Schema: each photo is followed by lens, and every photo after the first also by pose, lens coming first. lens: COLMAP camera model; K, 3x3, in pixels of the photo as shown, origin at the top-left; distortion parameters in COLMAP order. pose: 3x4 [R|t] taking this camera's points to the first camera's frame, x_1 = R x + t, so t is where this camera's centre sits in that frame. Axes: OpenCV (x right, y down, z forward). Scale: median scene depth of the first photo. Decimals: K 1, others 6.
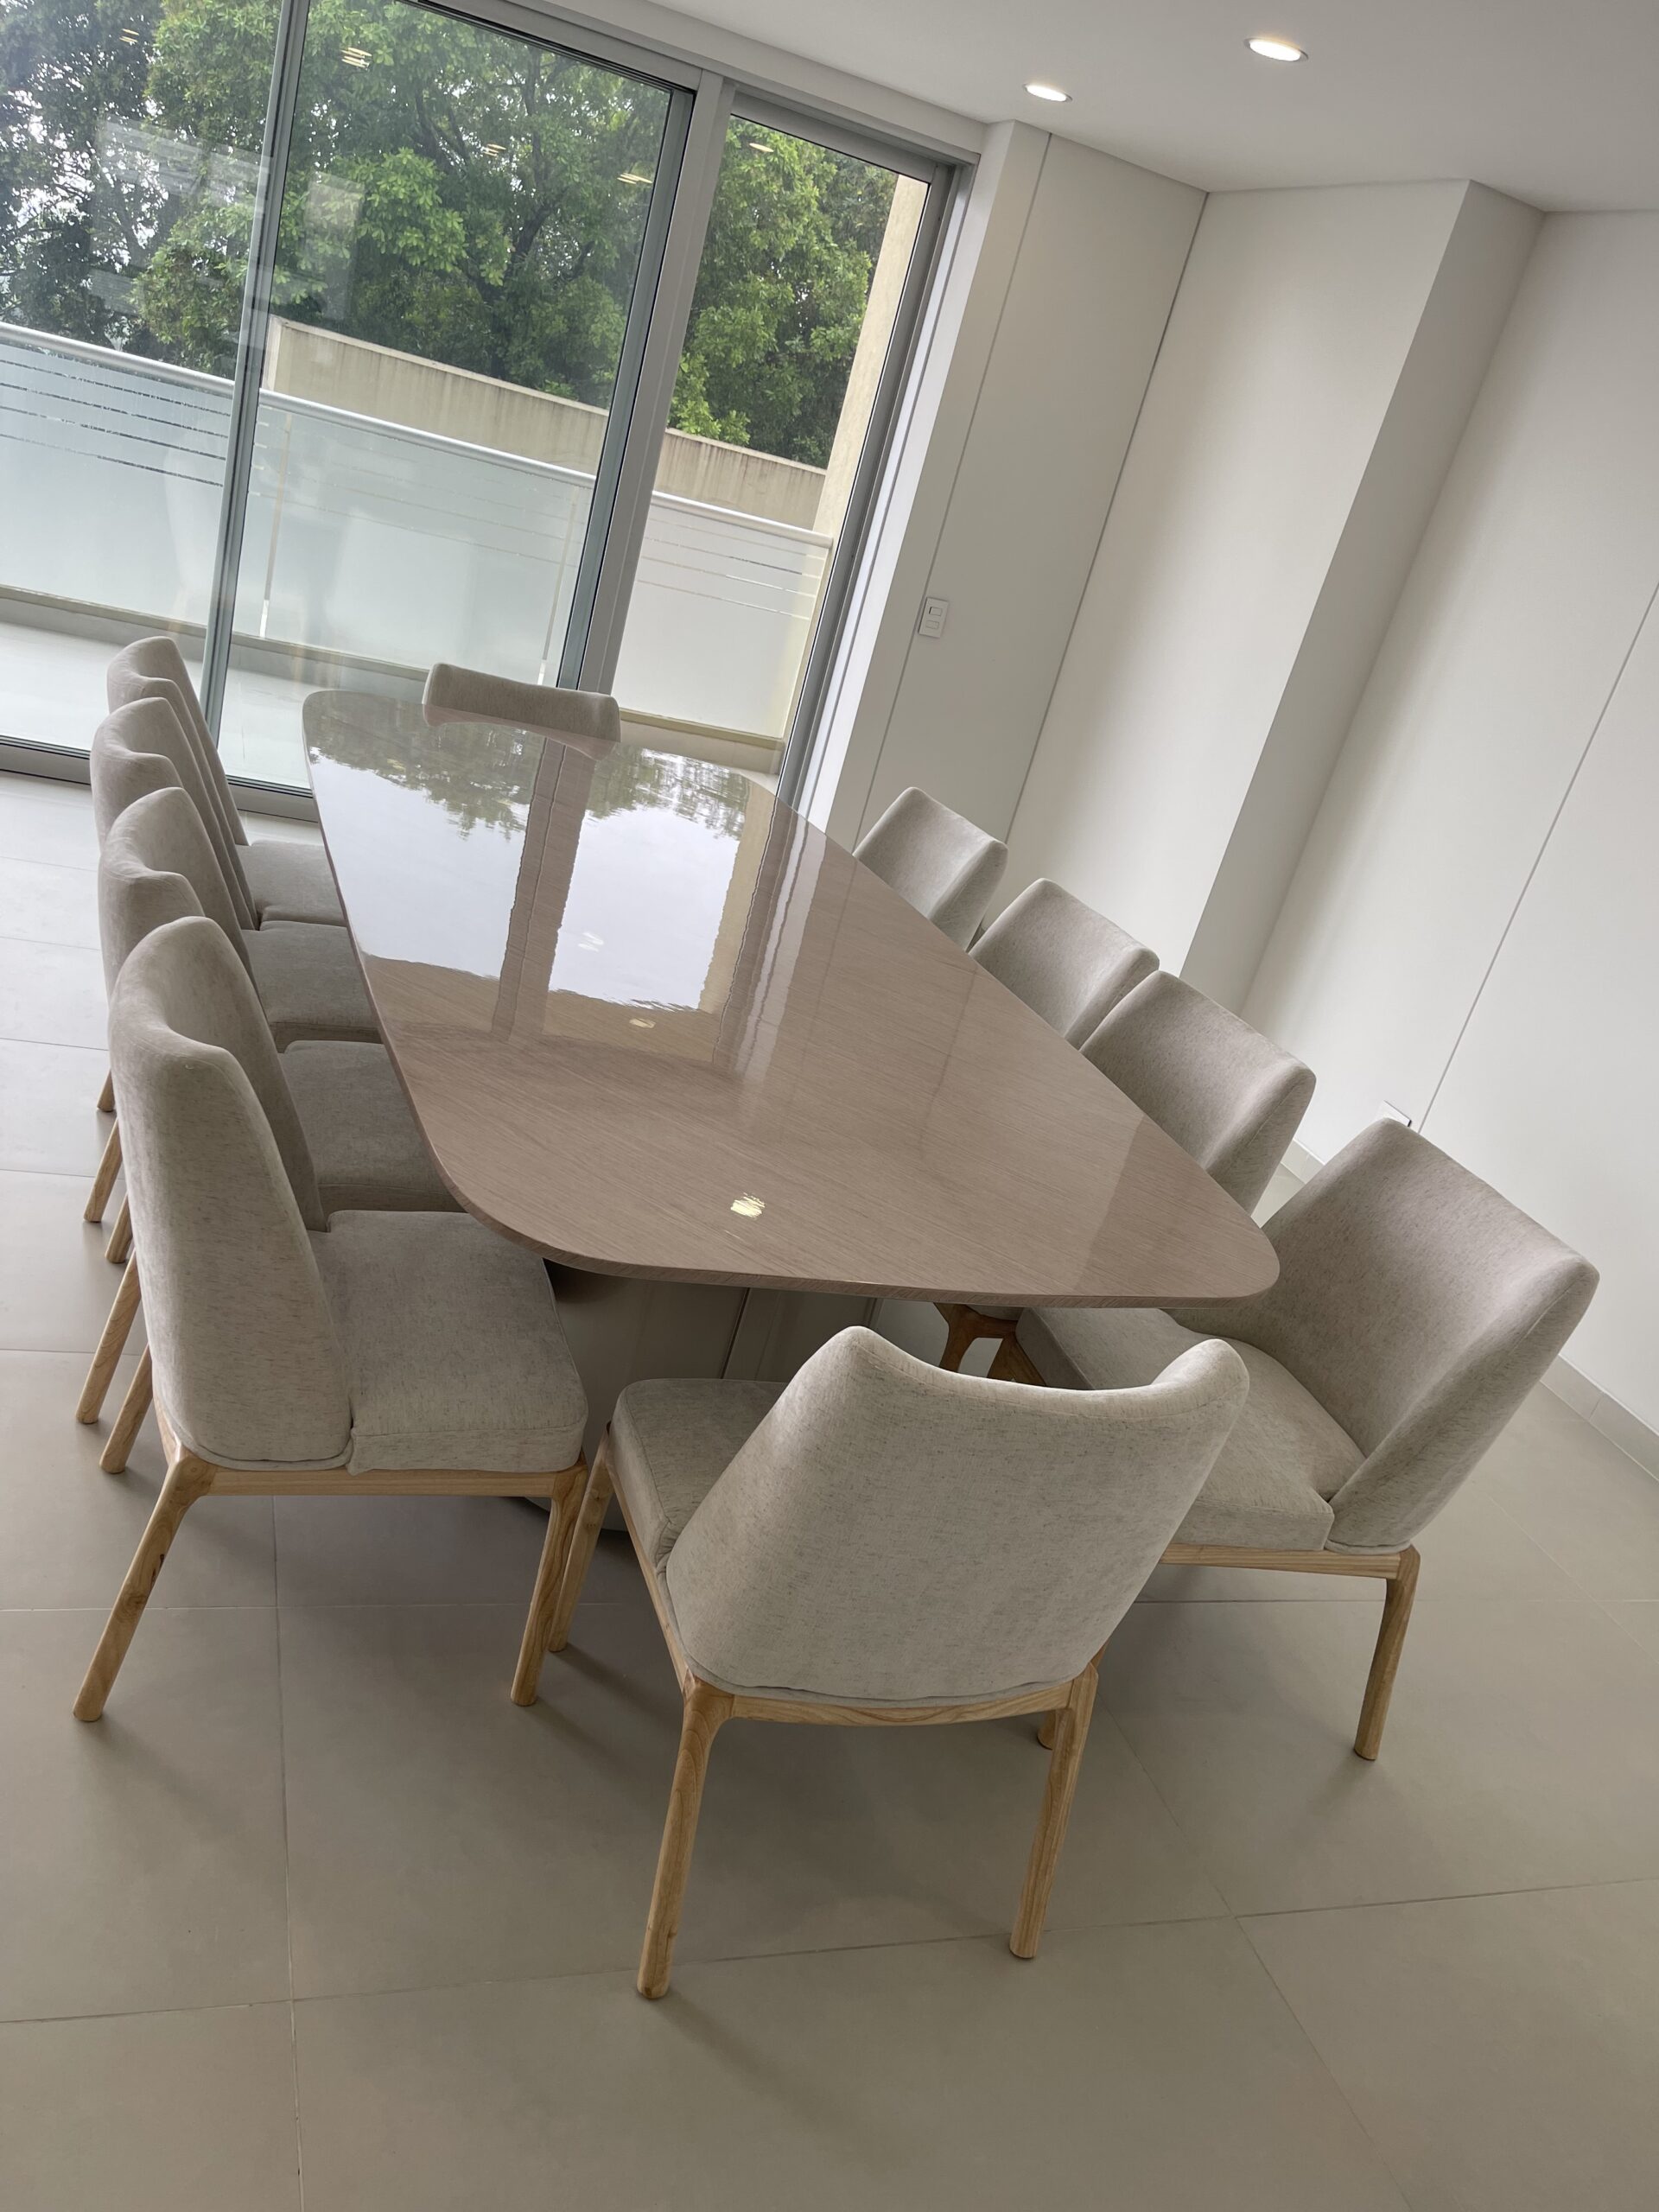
lens RADIAL K [[1690.5, 0, 829.5], [0, 1690.5, 1106.0], [0, 0, 1]] dist [0.069262, -0.087945]
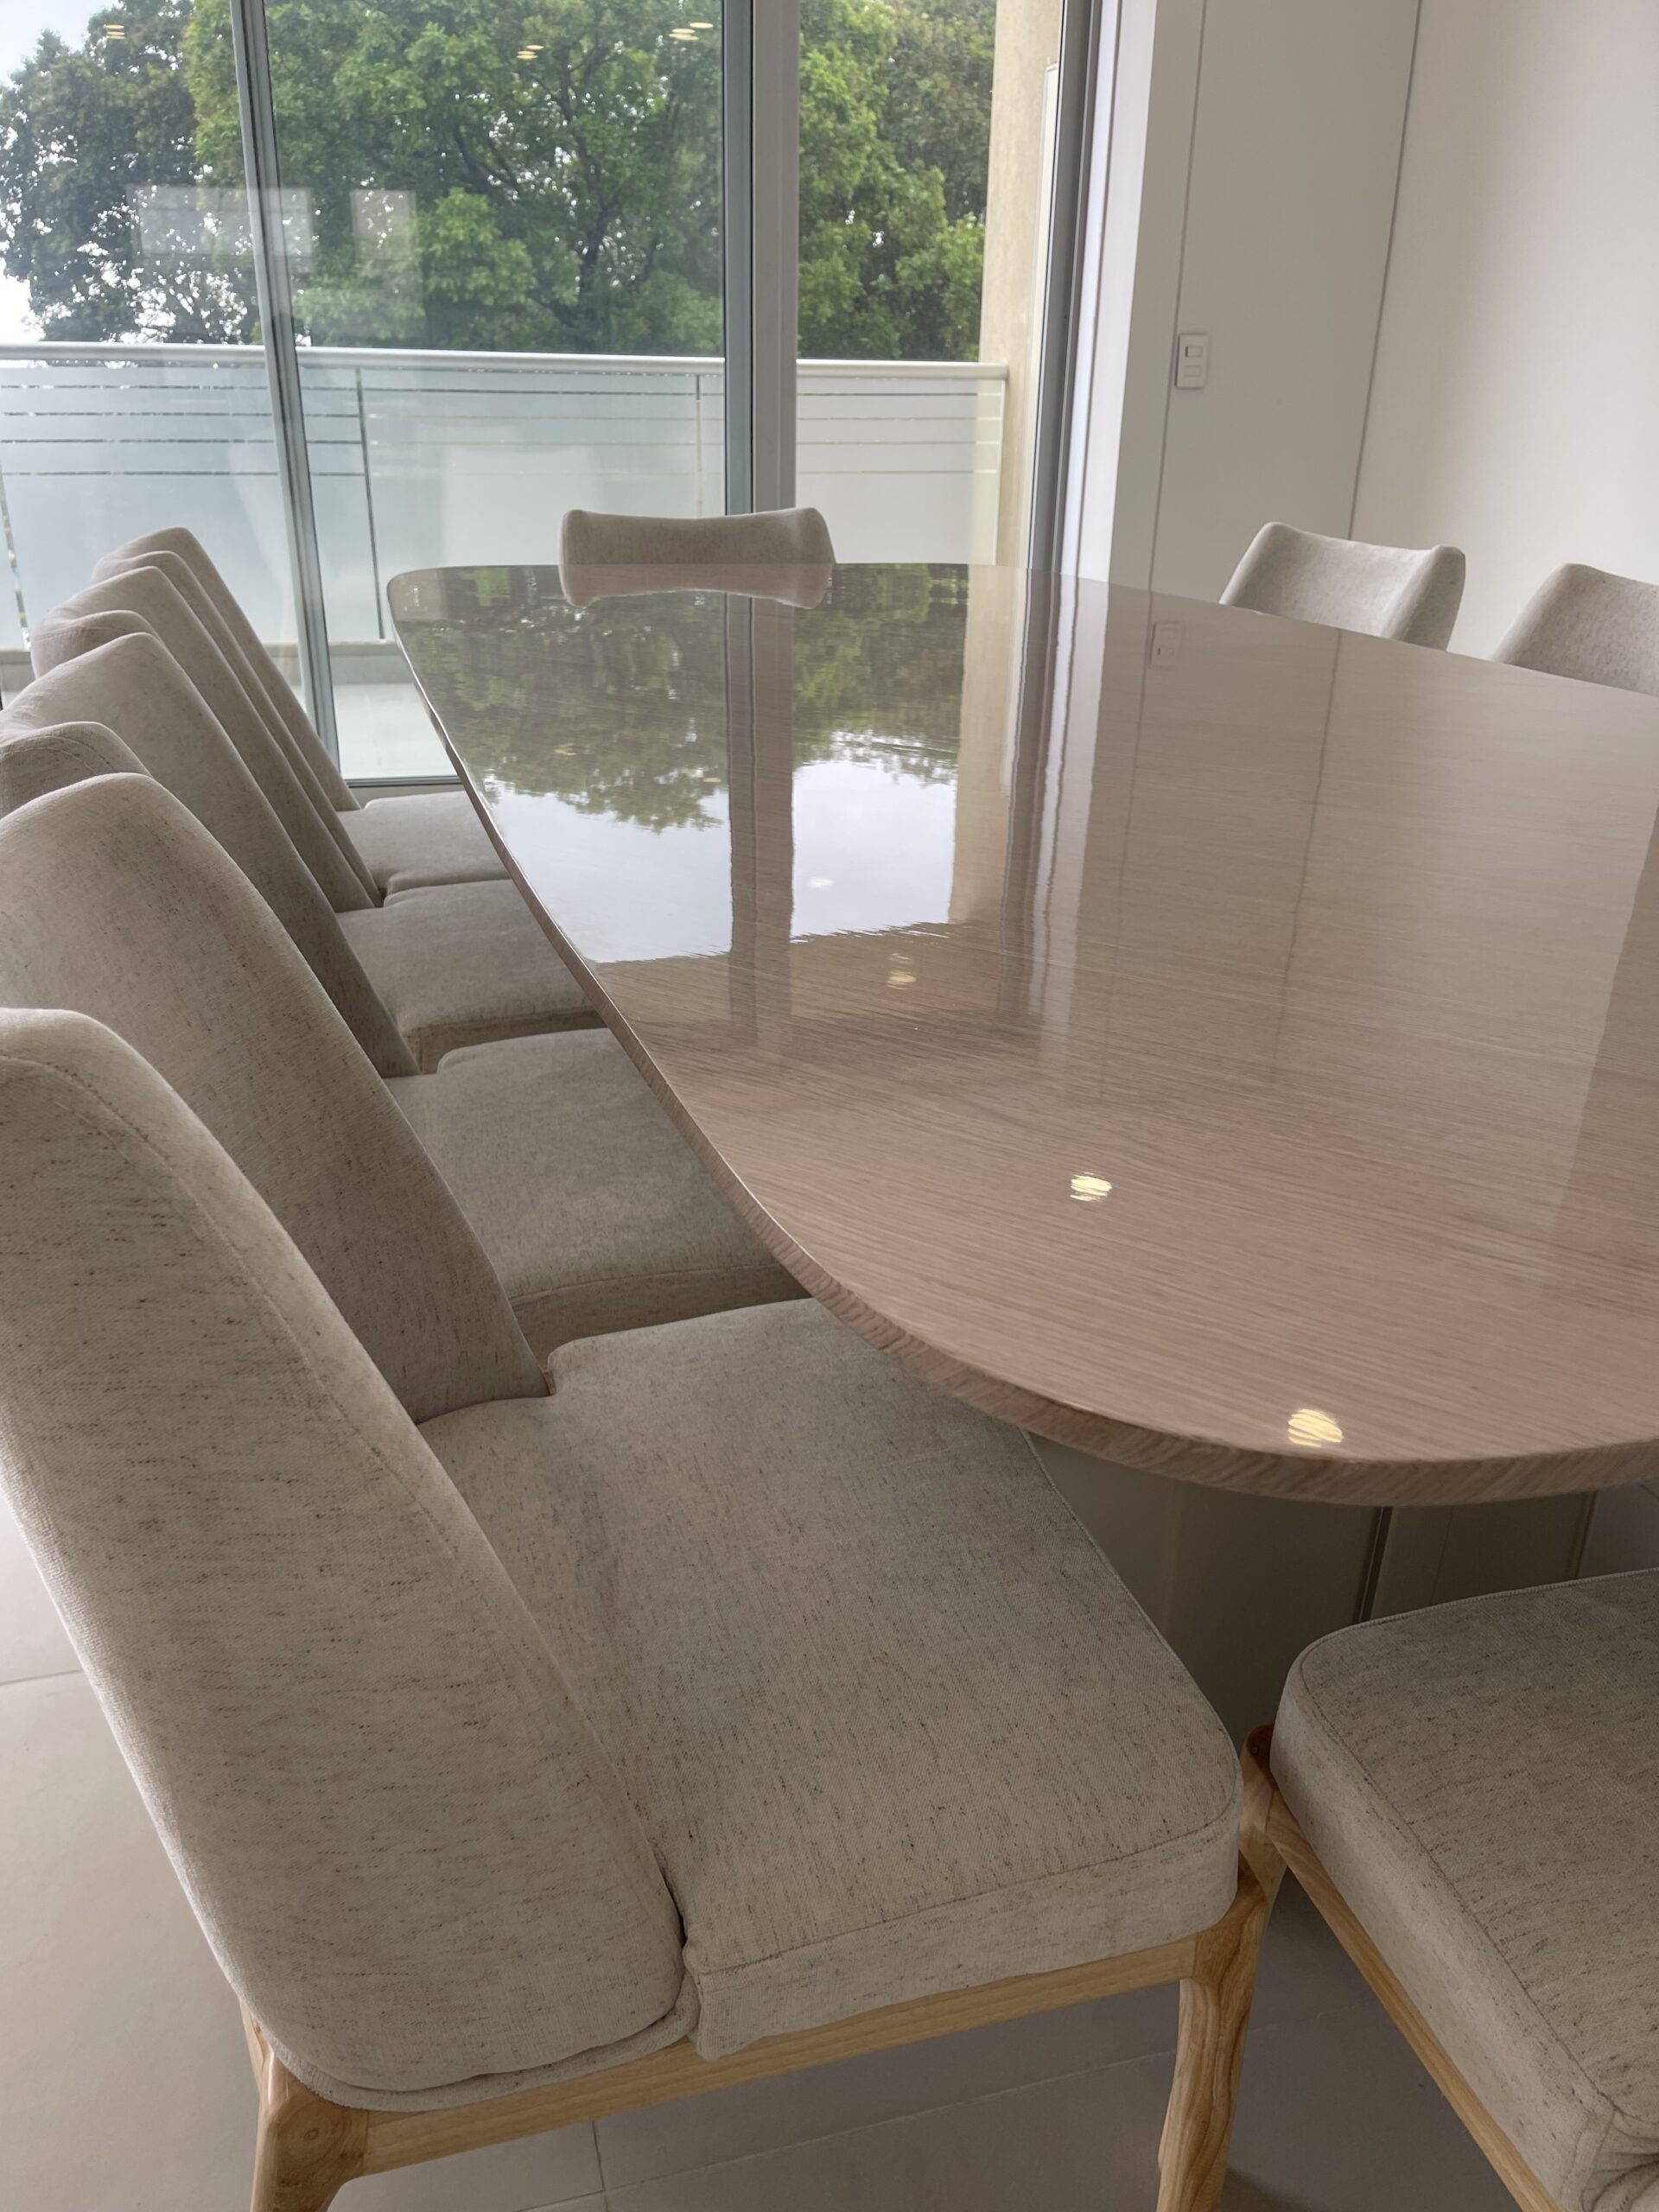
lens RADIAL K [[1690.5, 0, 829.5], [0, 1690.5, 1106.0], [0, 0, 1]] dist [0.069262, -0.087945]
pose [[0.970025, -0.200975, -0.136605, -0.068744], [0.202381, 0.979300, -0.003664, 0.005633], [0.134513, -0.024092, 0.990619, 0.272244]]
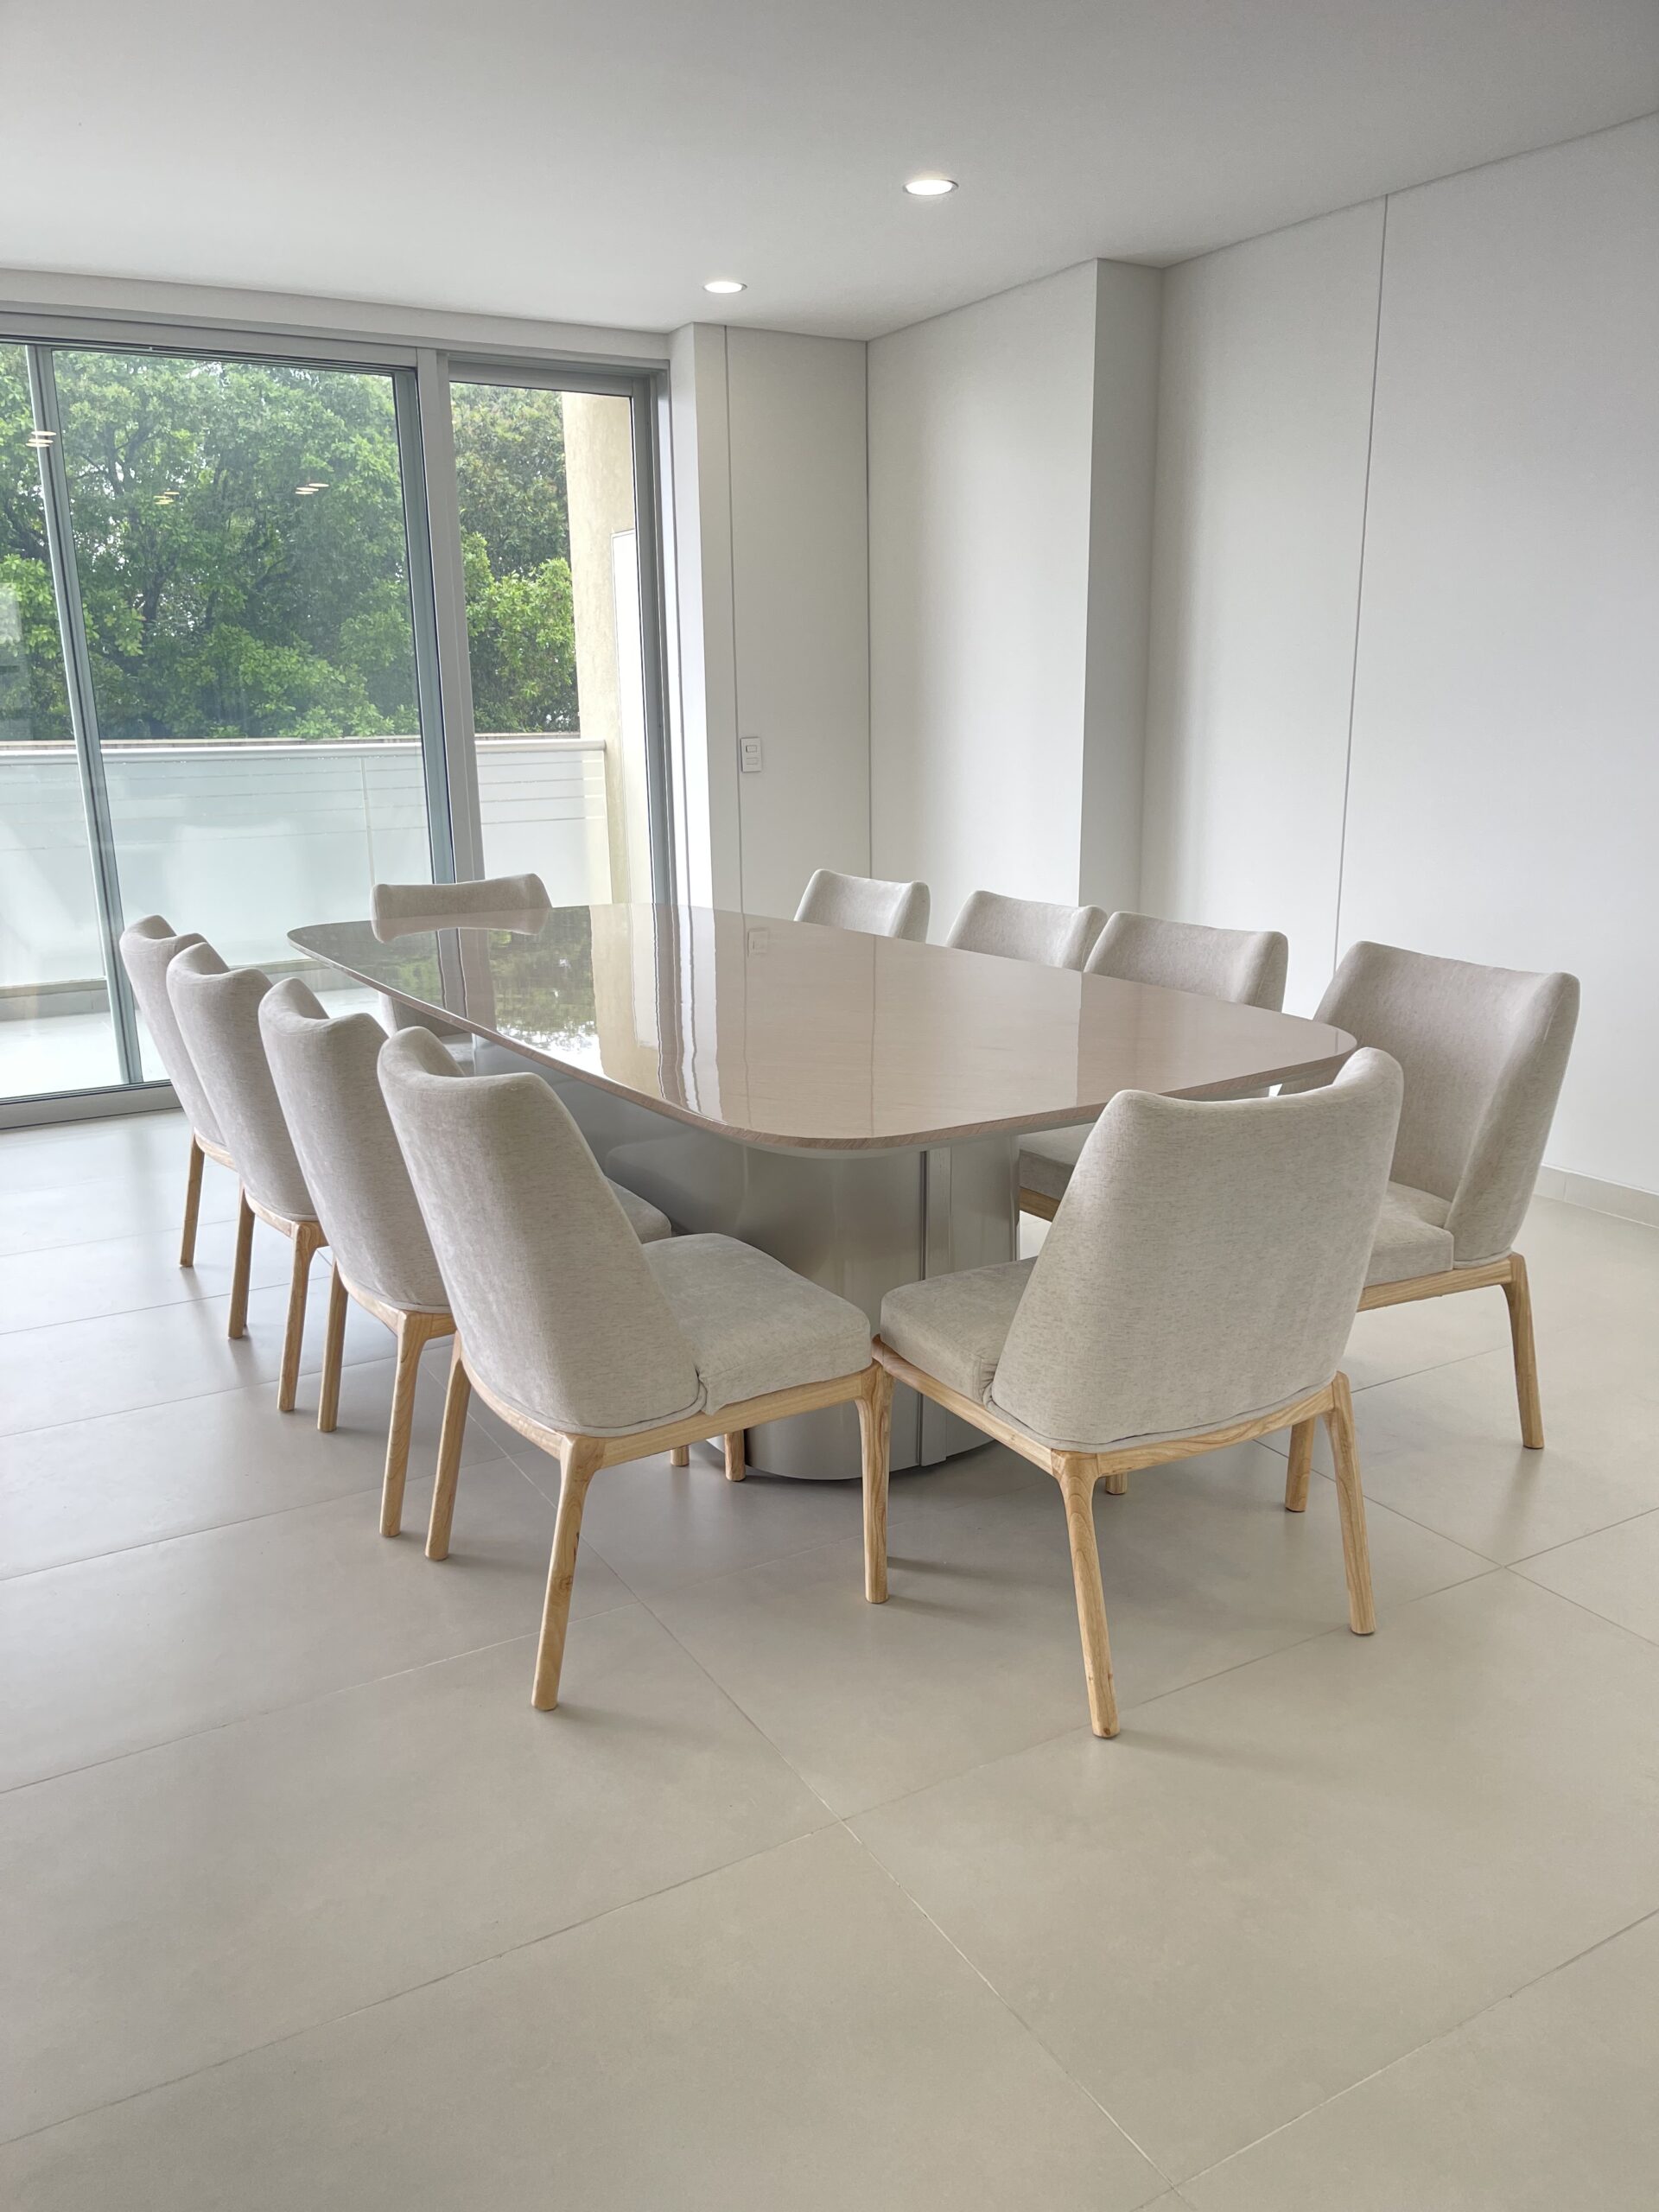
lens RADIAL K [[1696.3, 0, 840.6], [0, 1696.3, 1136.9], [0, 0, 1]] dist [0.067098, -0.088021]
pose [[0.942142, -0.309336, 0.129151, -0.124928], [0.321307, 0.943163, -0.084885, 0.071289], [-0.095552, 0.121471, 0.987985, -0.079185]]
